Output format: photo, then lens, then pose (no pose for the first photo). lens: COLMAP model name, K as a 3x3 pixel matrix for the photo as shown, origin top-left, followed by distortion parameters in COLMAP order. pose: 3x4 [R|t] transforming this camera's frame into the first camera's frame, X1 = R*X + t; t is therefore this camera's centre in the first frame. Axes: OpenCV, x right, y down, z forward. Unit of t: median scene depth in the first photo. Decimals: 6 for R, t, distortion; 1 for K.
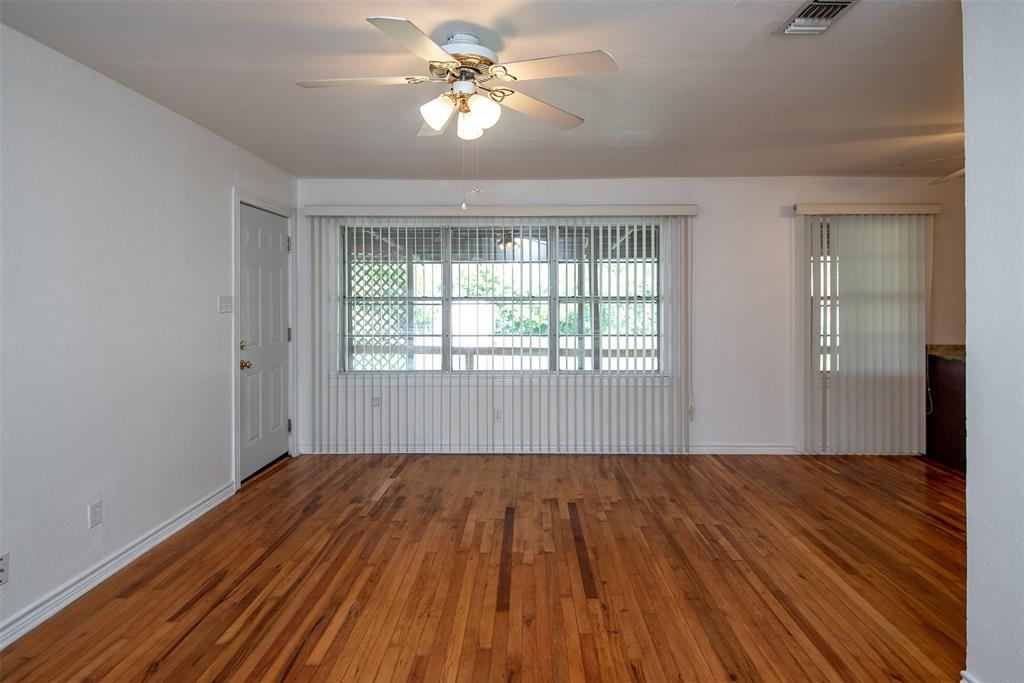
lens RADIAL K [[549.6, 0, 517.0], [0, 549.6, 297.8], [0, 0, 1]] dist [0.007005, 0.000440]
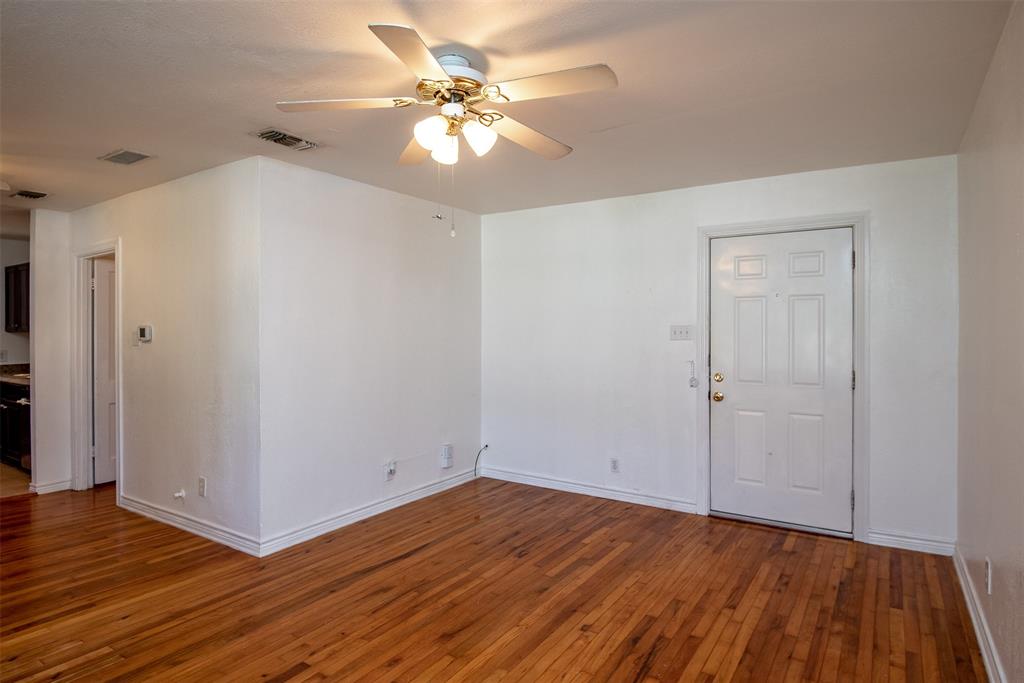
lens RADIAL K [[574.1, 0, 500.8], [0, 574.1, 332.2], [0, 0, 1]] dist [0.014530, -0.034204]
pose [[-0.840055, -0.001071, 0.542500, -0.511701], [0.001462, 0.999990, 0.004237, -0.000011], [-0.542499, 0.004353, -0.840045, 1.295079]]
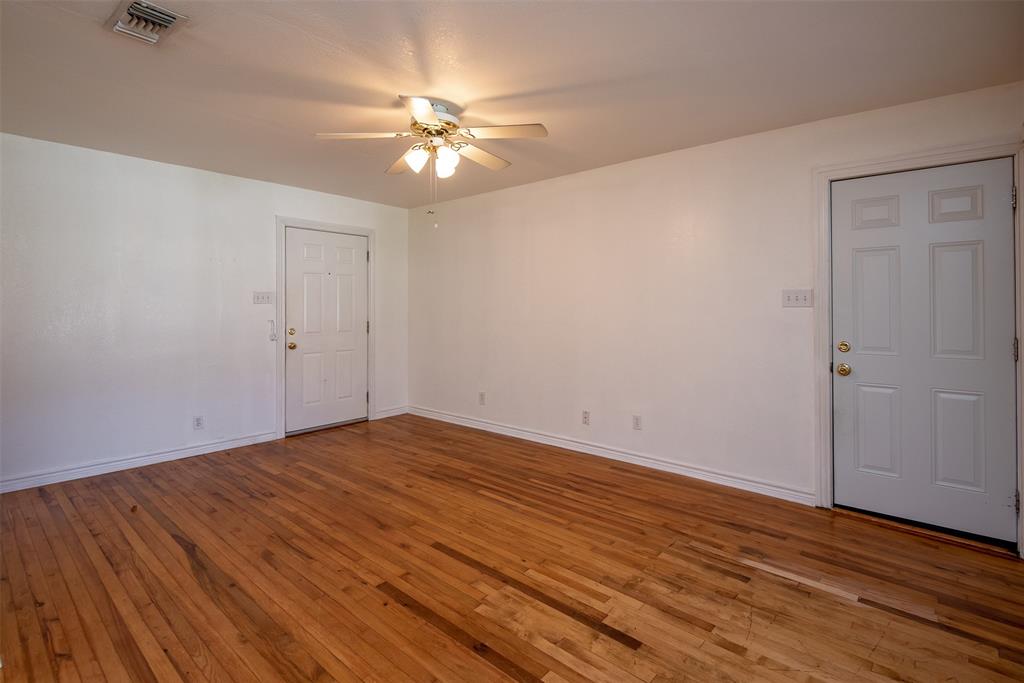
lens RADIAL K [[495.8, 0, 510.9], [0, 495.8, 305.3], [0, 0, 1]] dist [0.000415, -0.000709]
pose [[-0.647361, -0.000794, -0.762183, 0.540982], [-0.001962, 0.999998, 0.000625, 0.028491], [0.762181, 0.001900, -0.647361, 1.418046]]
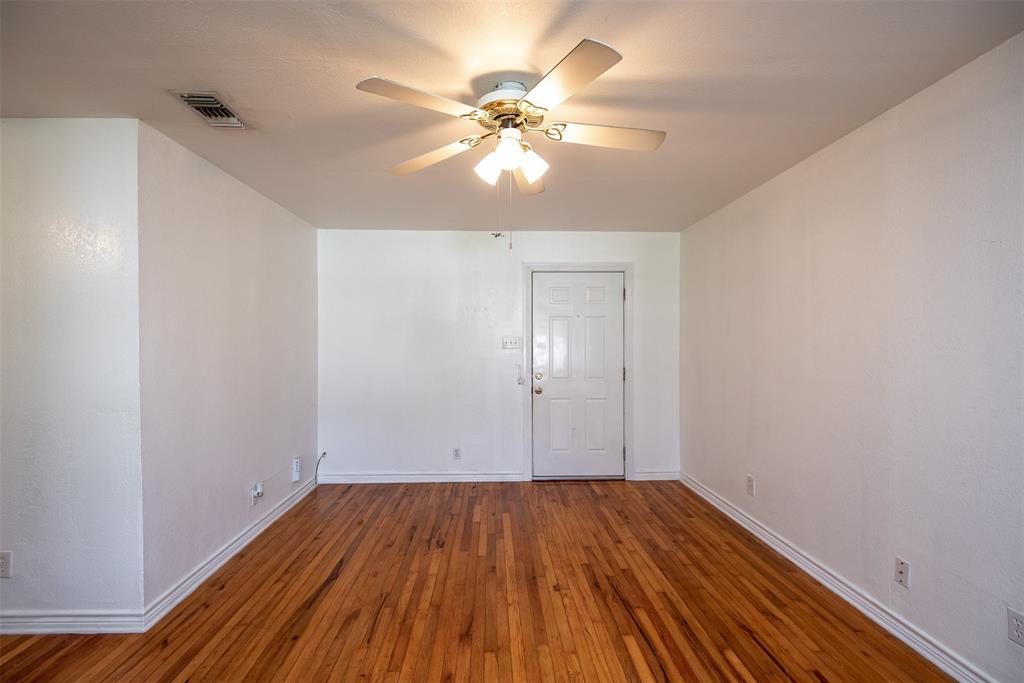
lens RADIAL K [[466.9, 0, 500.4], [0, 466.9, 342.6], [0, 0, 1]] dist [0.018005, -0.014497]
pose [[-0.999331, 0.005086, -0.036218, -0.032221], [0.004801, 0.999957, 0.007951, -0.005392], [0.036257, 0.007772, -0.999312, 1.345755]]
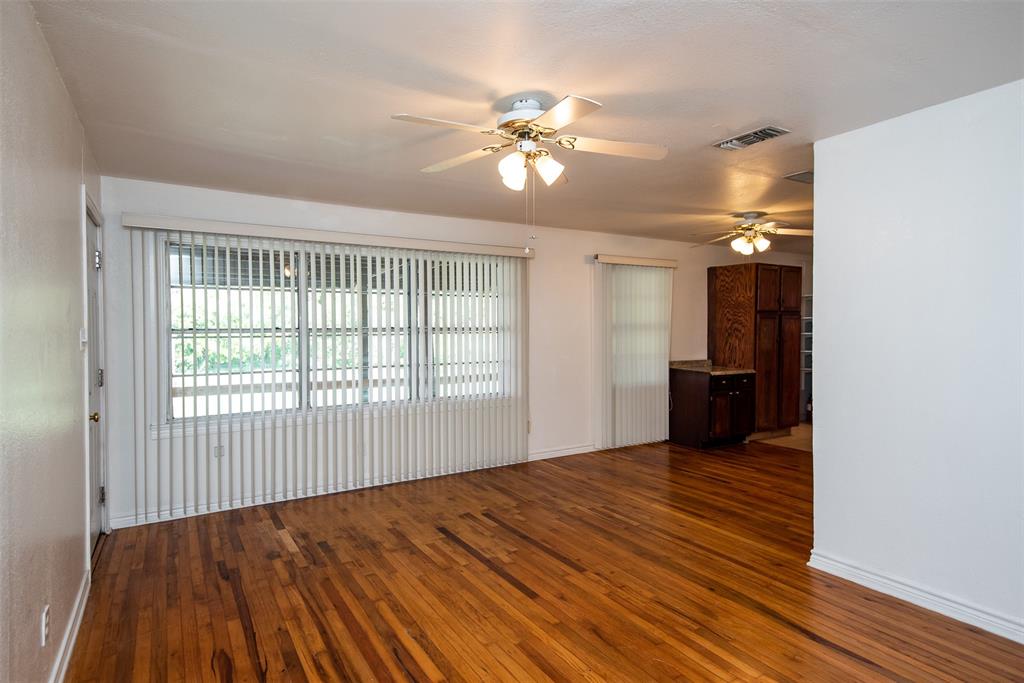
lens RADIAL K [[560.9, 0, 512.0], [0, 560.9, 341.5], [0, 0, 1]] dist [0.029604, -0.000779]
pose [[0.843541, -0.017088, 0.536793, -0.541201], [0.004041, 0.999667, 0.025473, -0.004612], [-0.537050, -0.019318, 0.843329, 0.019869]]
